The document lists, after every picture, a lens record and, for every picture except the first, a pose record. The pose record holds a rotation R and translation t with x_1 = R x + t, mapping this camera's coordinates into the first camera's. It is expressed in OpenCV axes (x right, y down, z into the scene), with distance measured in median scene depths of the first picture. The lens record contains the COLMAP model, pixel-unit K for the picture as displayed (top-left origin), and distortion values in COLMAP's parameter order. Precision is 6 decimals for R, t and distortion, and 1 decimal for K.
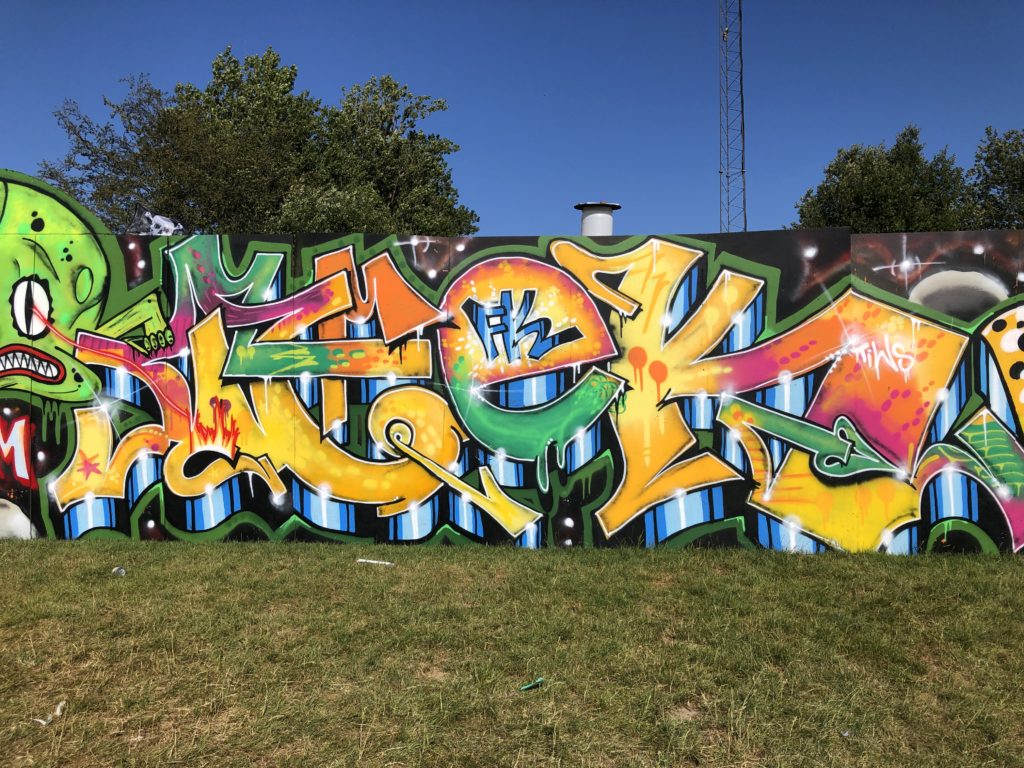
lens RADIAL K [[834.6, 0, 510.4], [0, 834.6, 386.8], [0, 0, 1]] dist [0.017330, 0.002246]
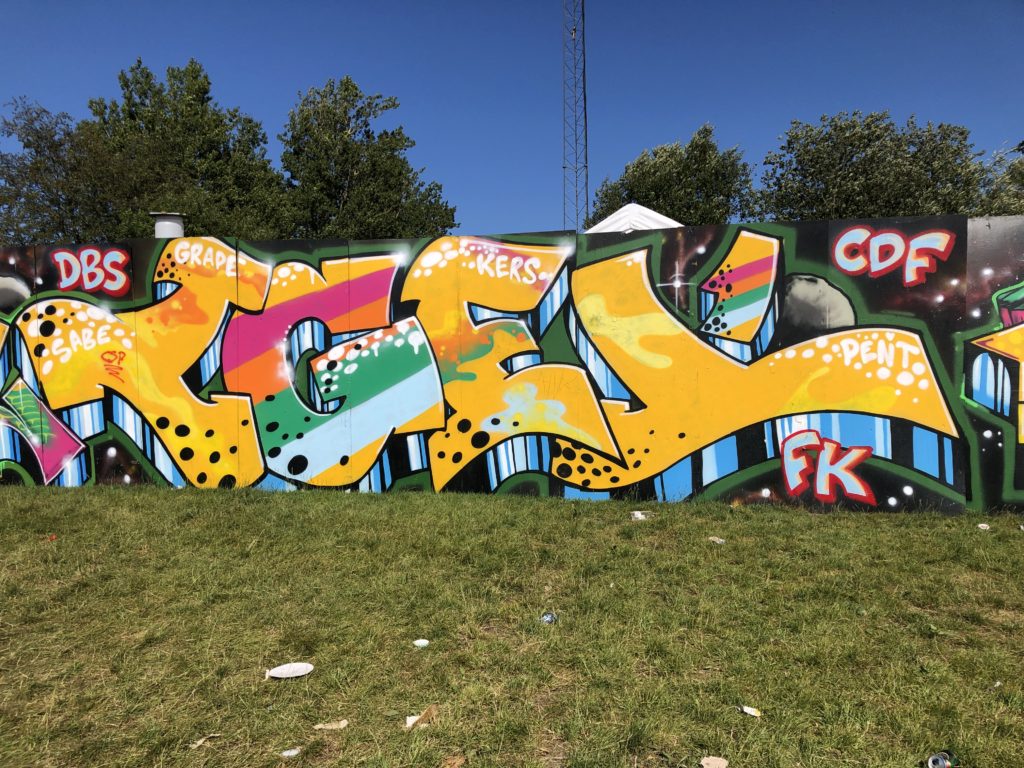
lens RADIAL K [[834.6, 0, 514.5], [0, 834.6, 391.0], [0, 0, 1]] dist [0.017330, 0.002246]
pose [[0.995367, -0.003098, -0.096102, 1.482188], [0.004860, 0.999824, 0.018107, 0.025146], [0.096029, -0.018491, 0.995207, -0.268891]]
